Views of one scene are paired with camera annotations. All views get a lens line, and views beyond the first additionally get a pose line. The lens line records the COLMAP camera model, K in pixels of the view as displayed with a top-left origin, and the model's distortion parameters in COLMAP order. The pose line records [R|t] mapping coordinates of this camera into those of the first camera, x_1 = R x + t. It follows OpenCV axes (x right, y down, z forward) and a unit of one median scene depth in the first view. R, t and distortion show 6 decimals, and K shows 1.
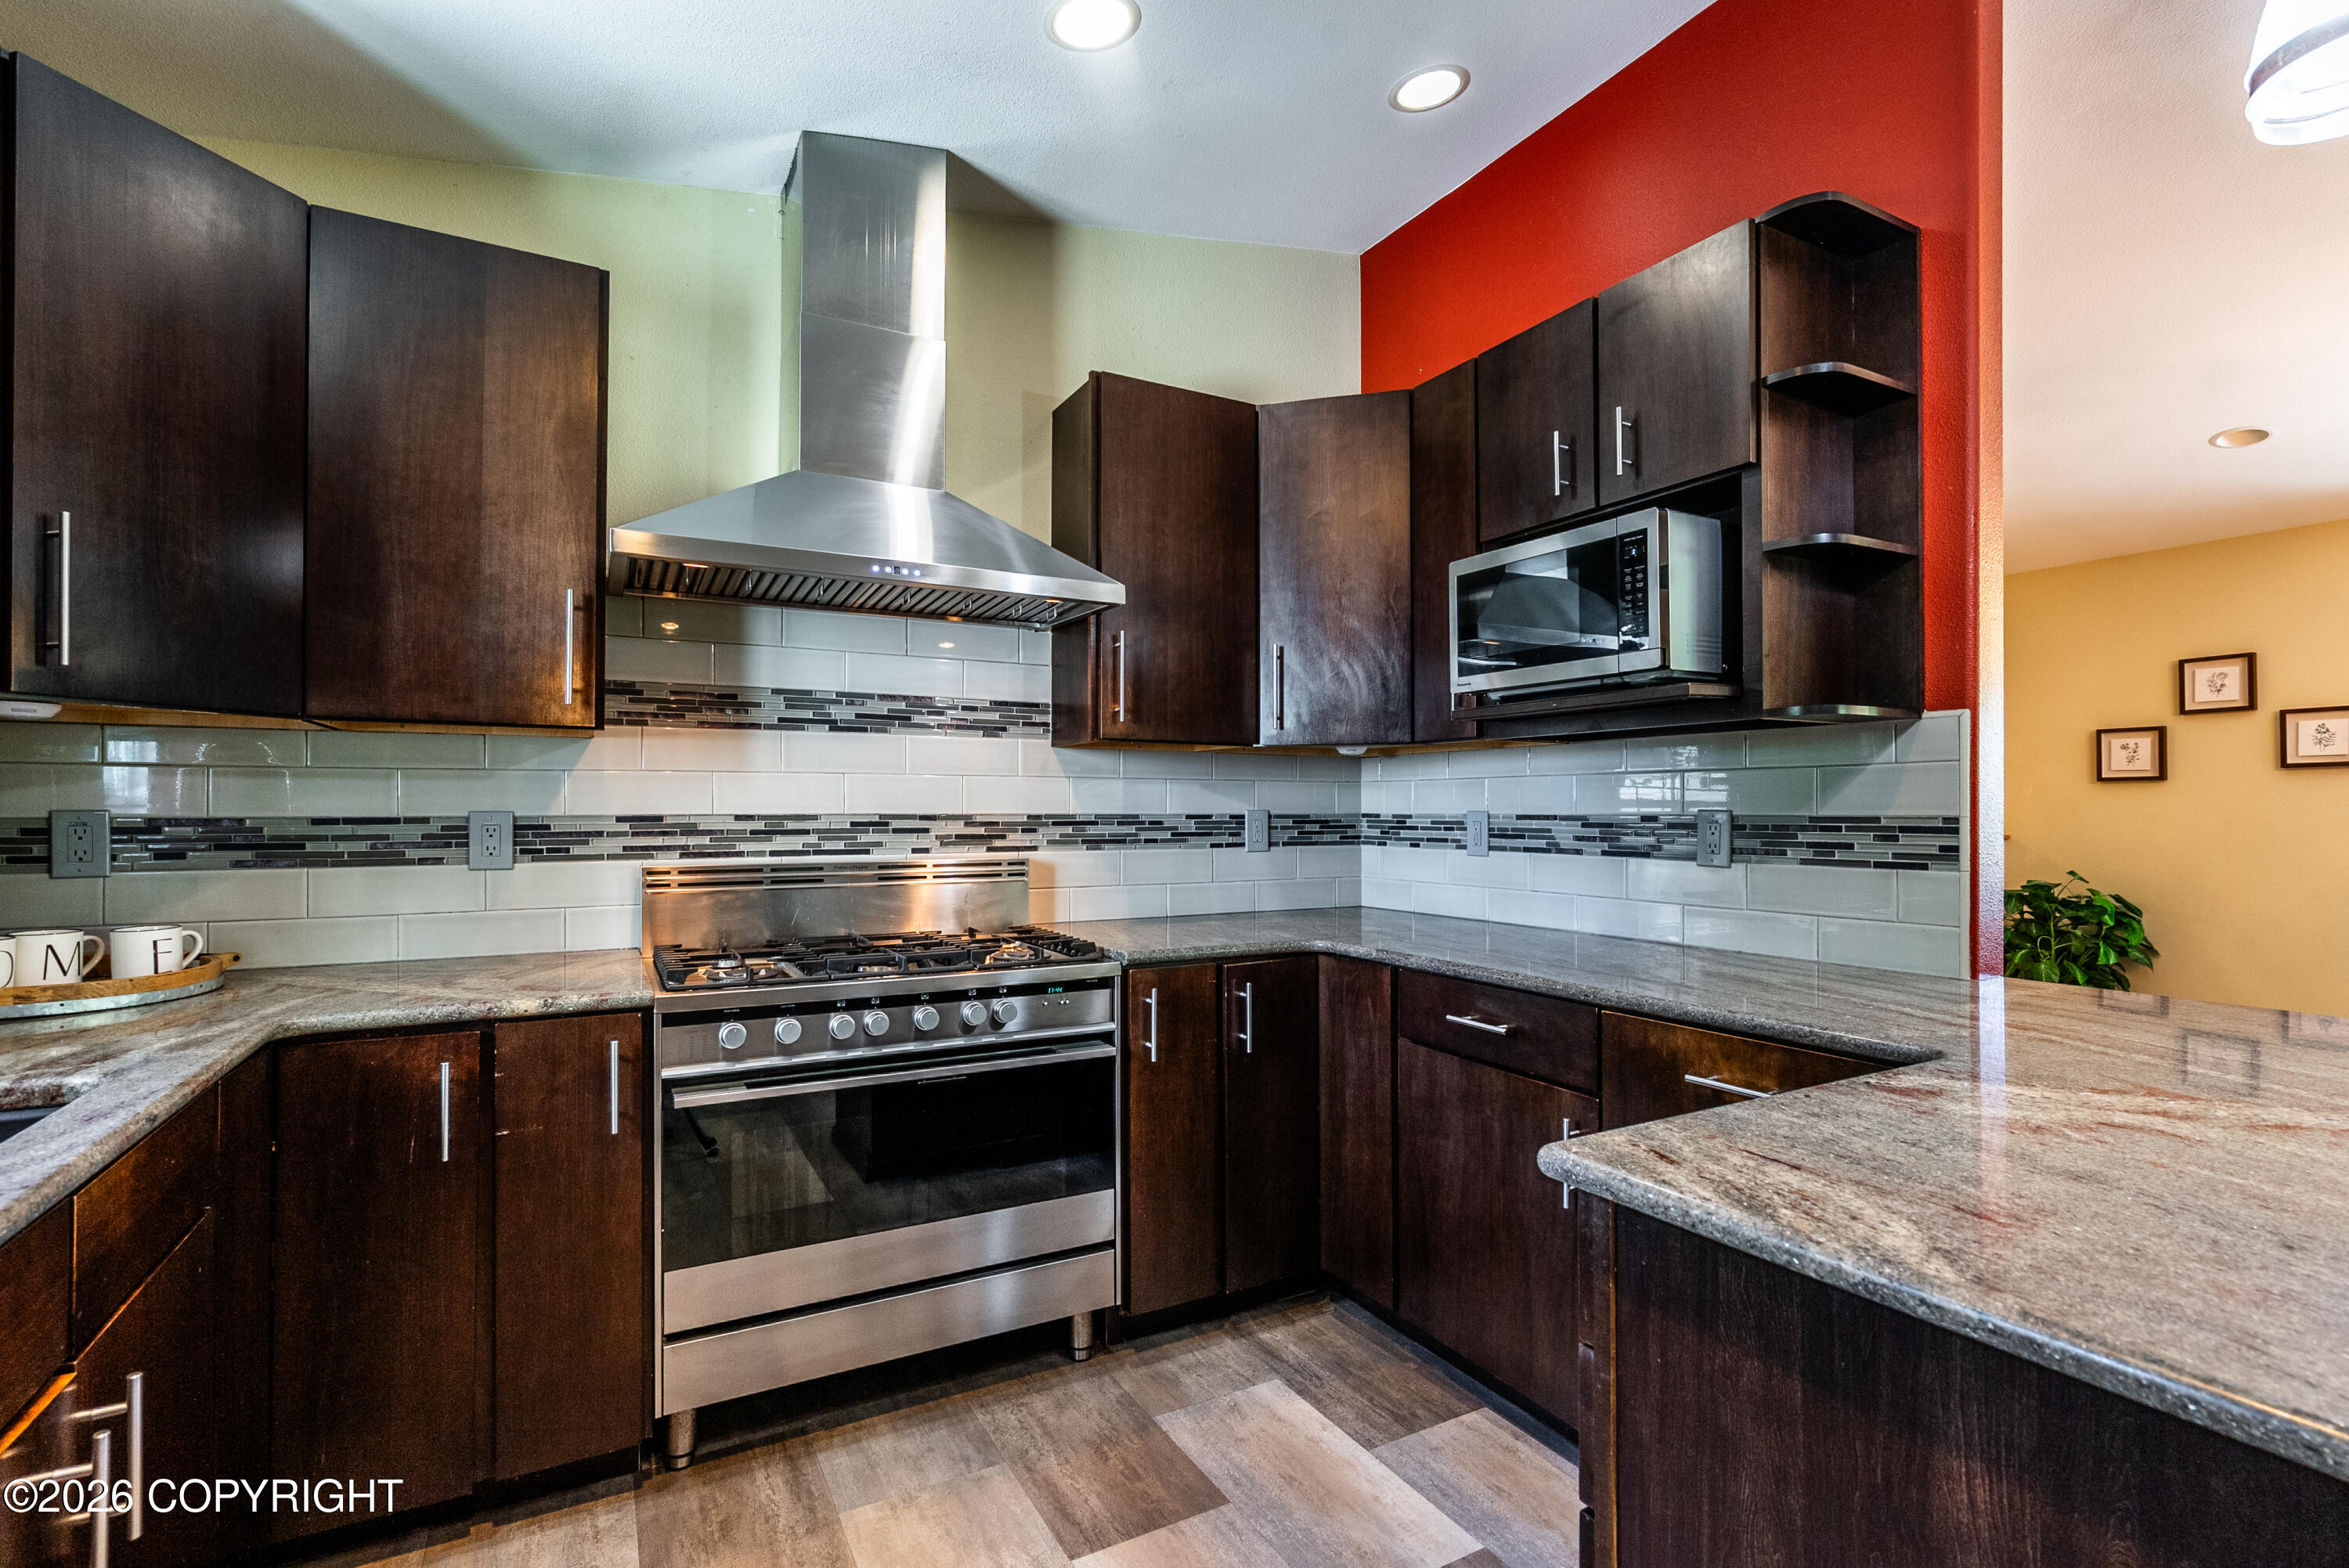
lens RADIAL K [[1052.4, 0, 1171.4], [0, 1052.4, 795.0], [0, 0, 1]] dist [-0.006814, 0.001782]
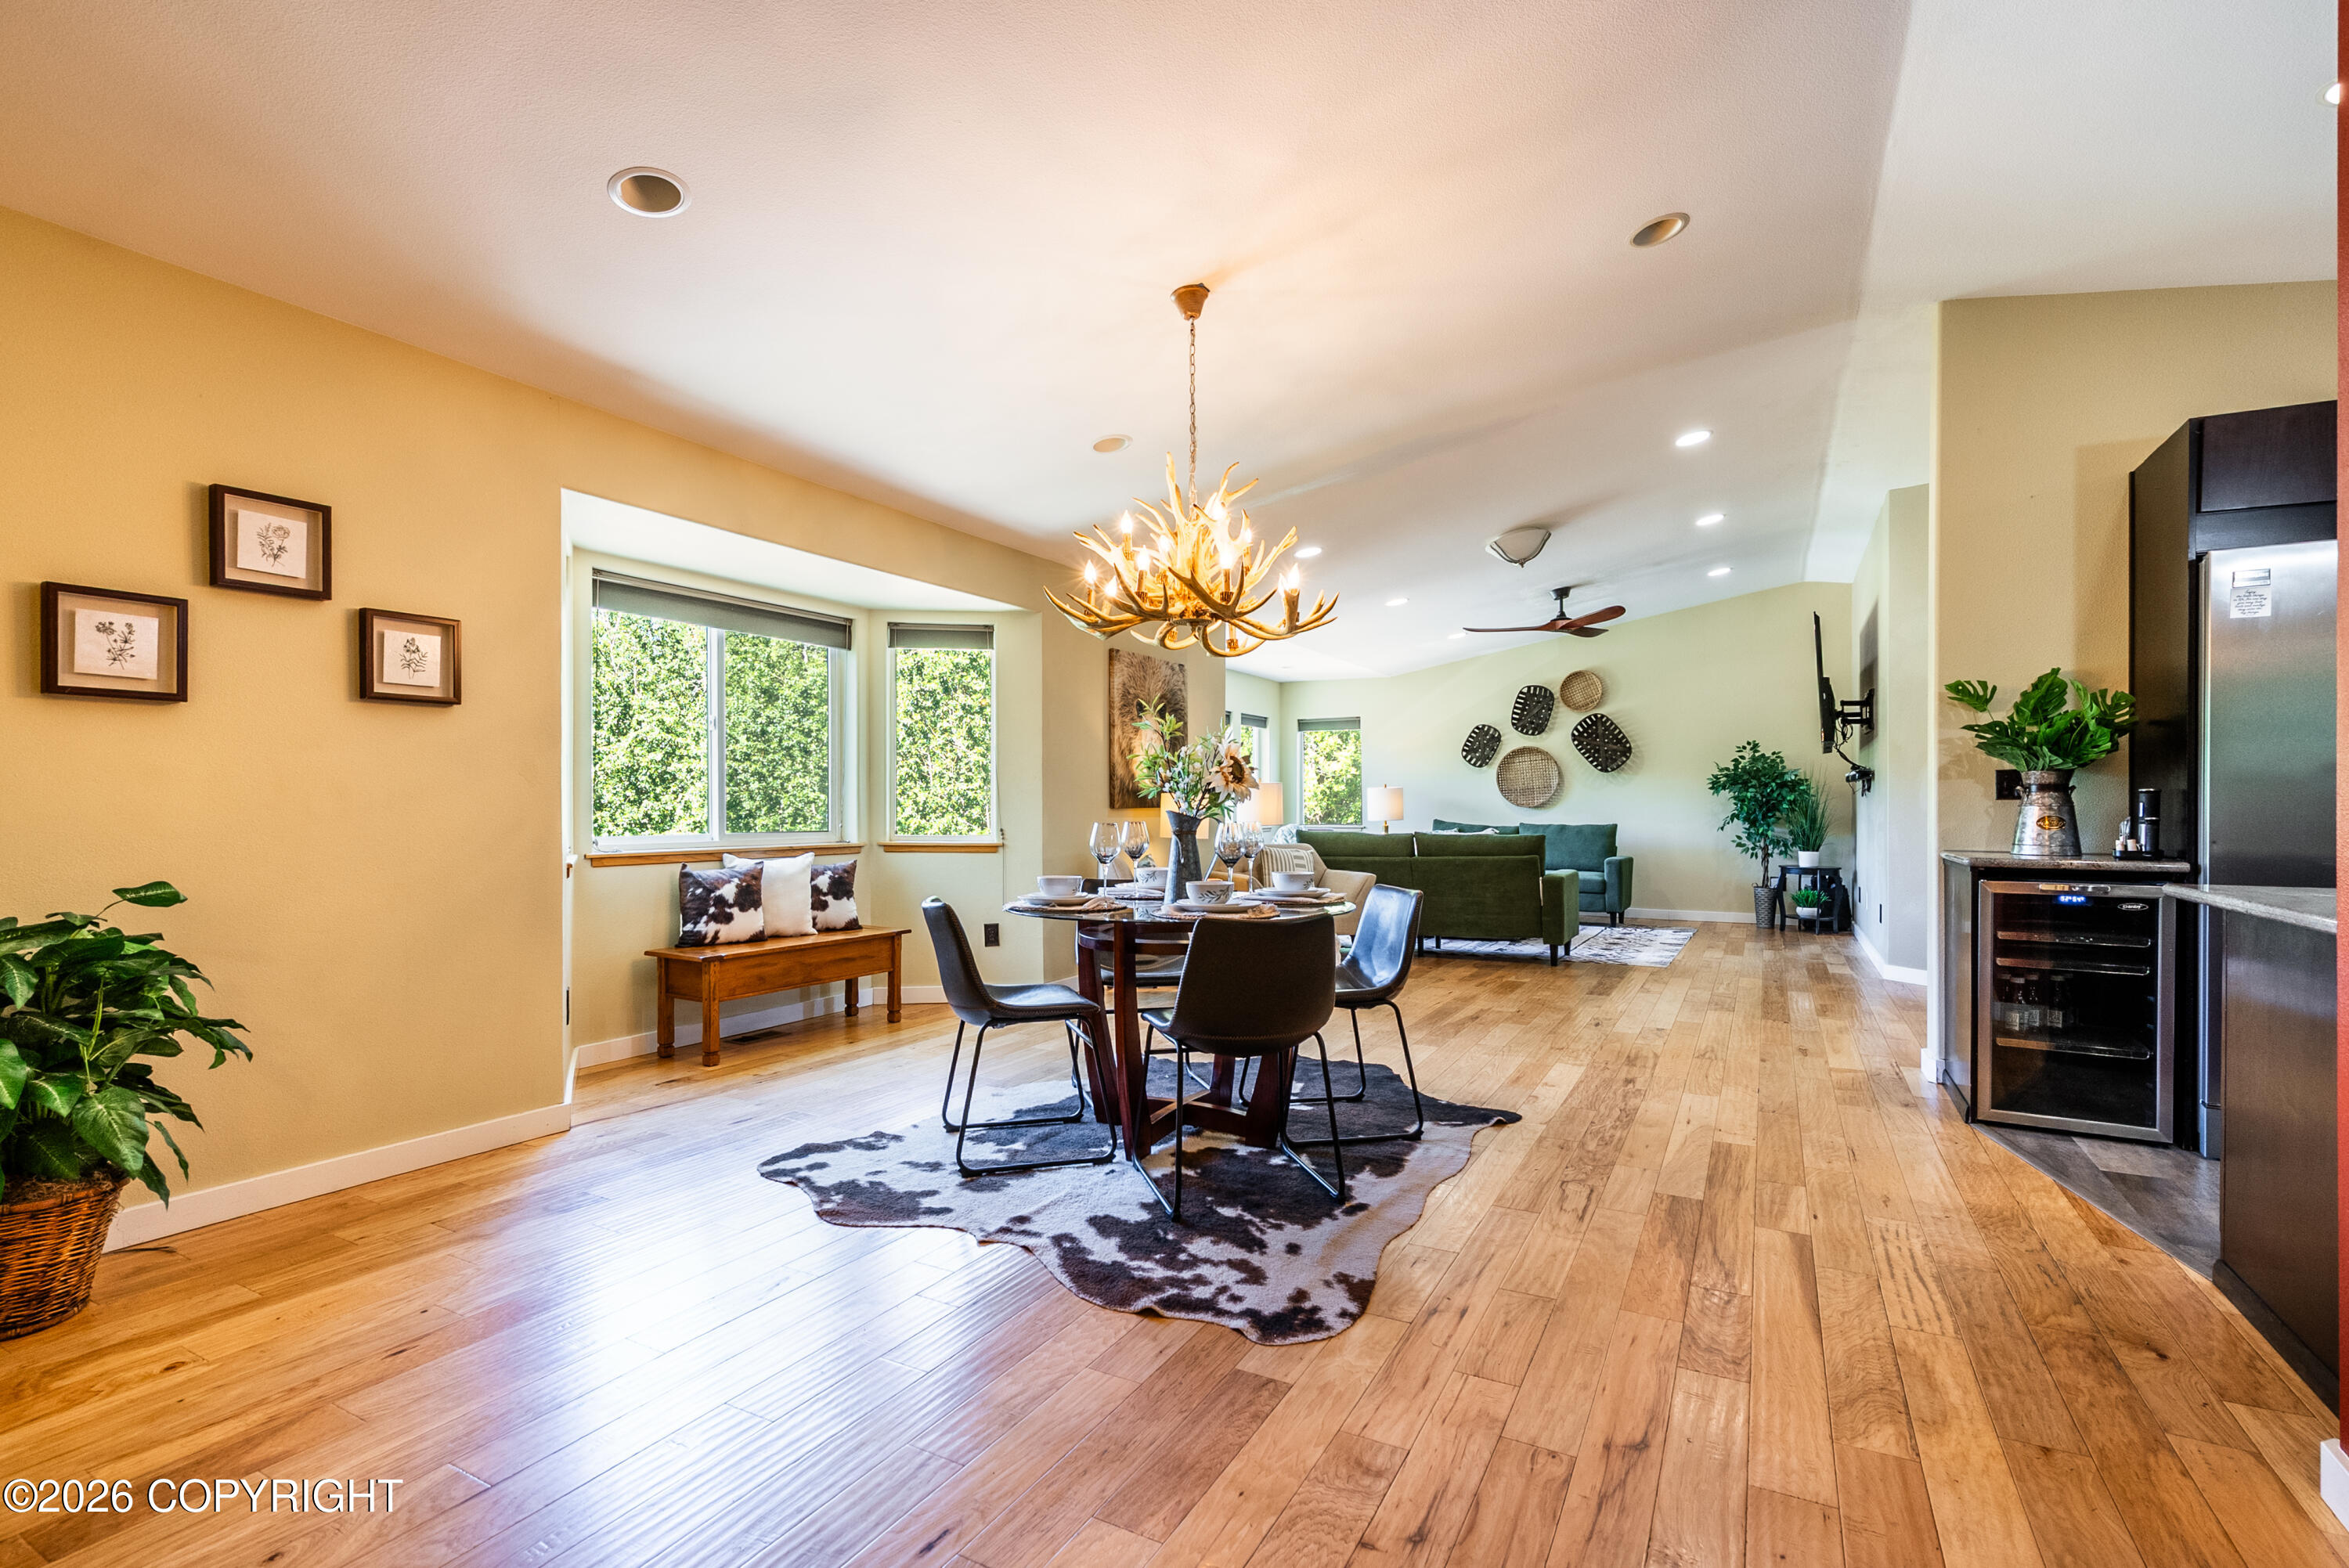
lens RADIAL K [[1052.4, 0, 1185.7], [0, 1052.4, 803.1], [0, 0, 1]] dist [-0.006814, 0.001782]
pose [[-0.533360, -0.015460, 0.845747, 0.216810], [-0.018214, 0.999811, 0.006790, 0.025940], [-0.845692, -0.011783, -0.533541, 0.858934]]
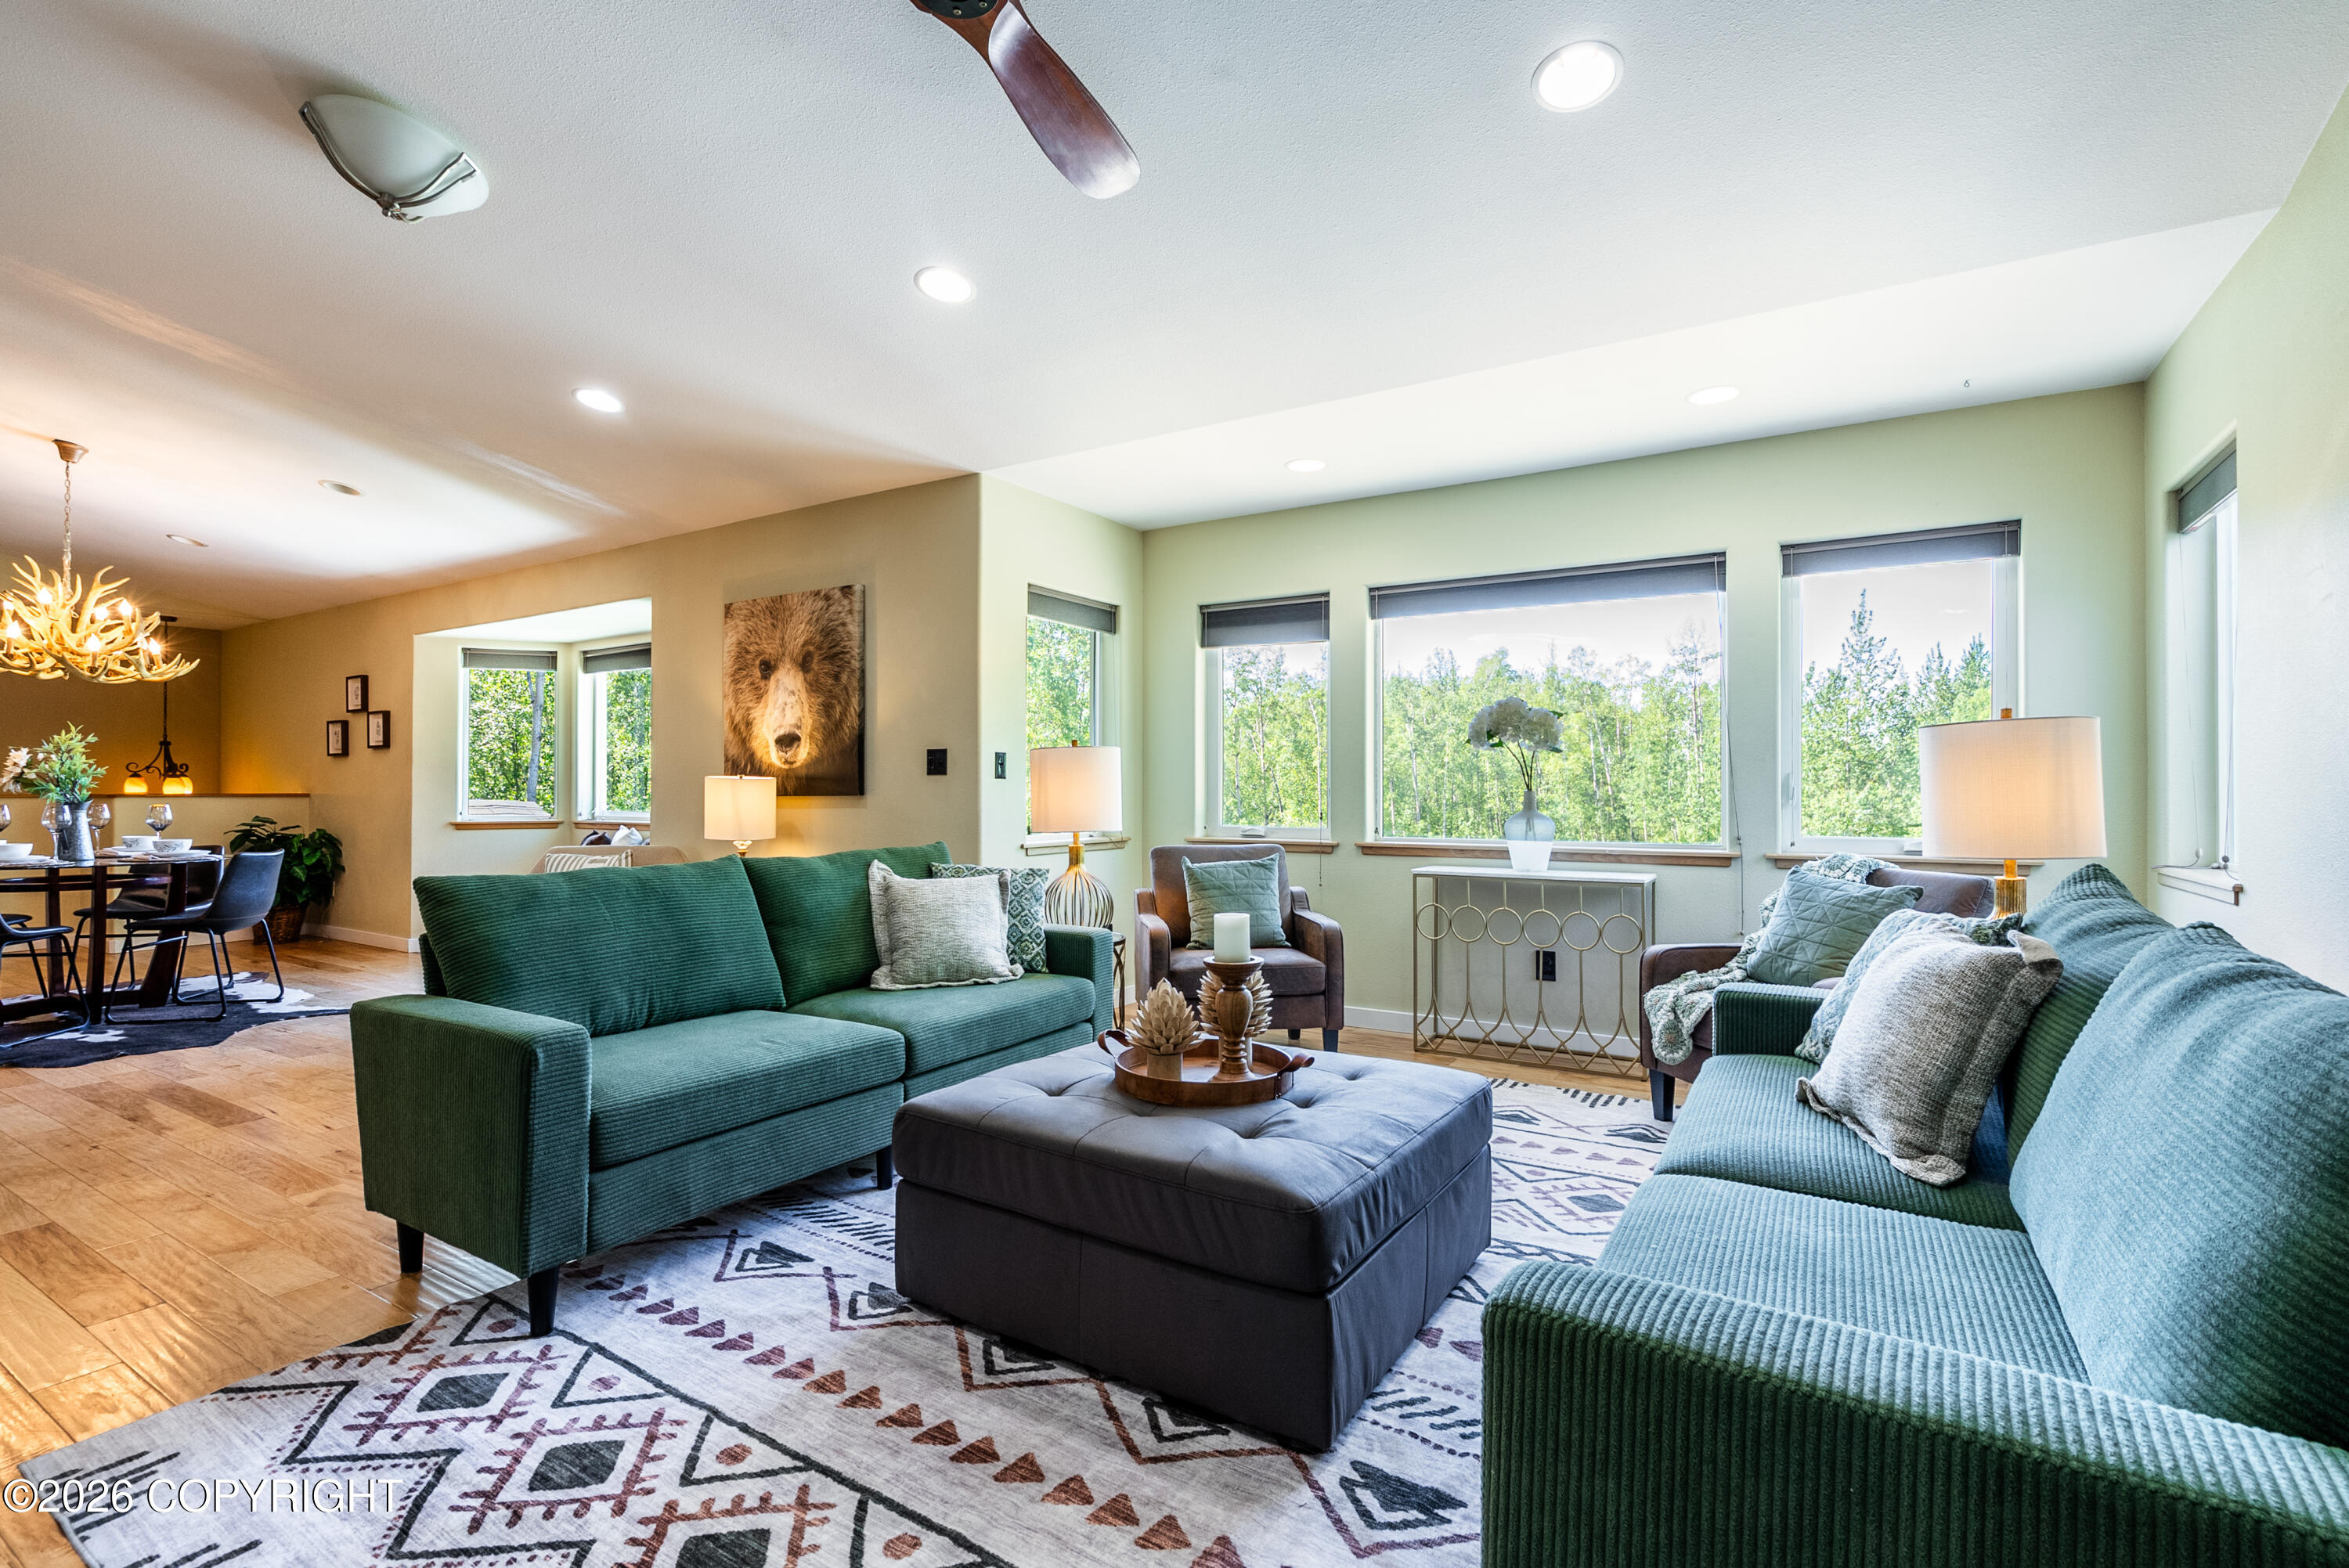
lens RADIAL K [[1052.4, 0, 1168.7], [0, 1052.4, 788.4], [0, 0, 1]] dist [-0.006814, 0.001782]
pose [[0.866039, -0.017220, 0.499680, 1.252904], [0.009817, 0.999800, 0.017441, 0.020535], [-0.499880, -0.010199, 0.866034, -0.983056]]
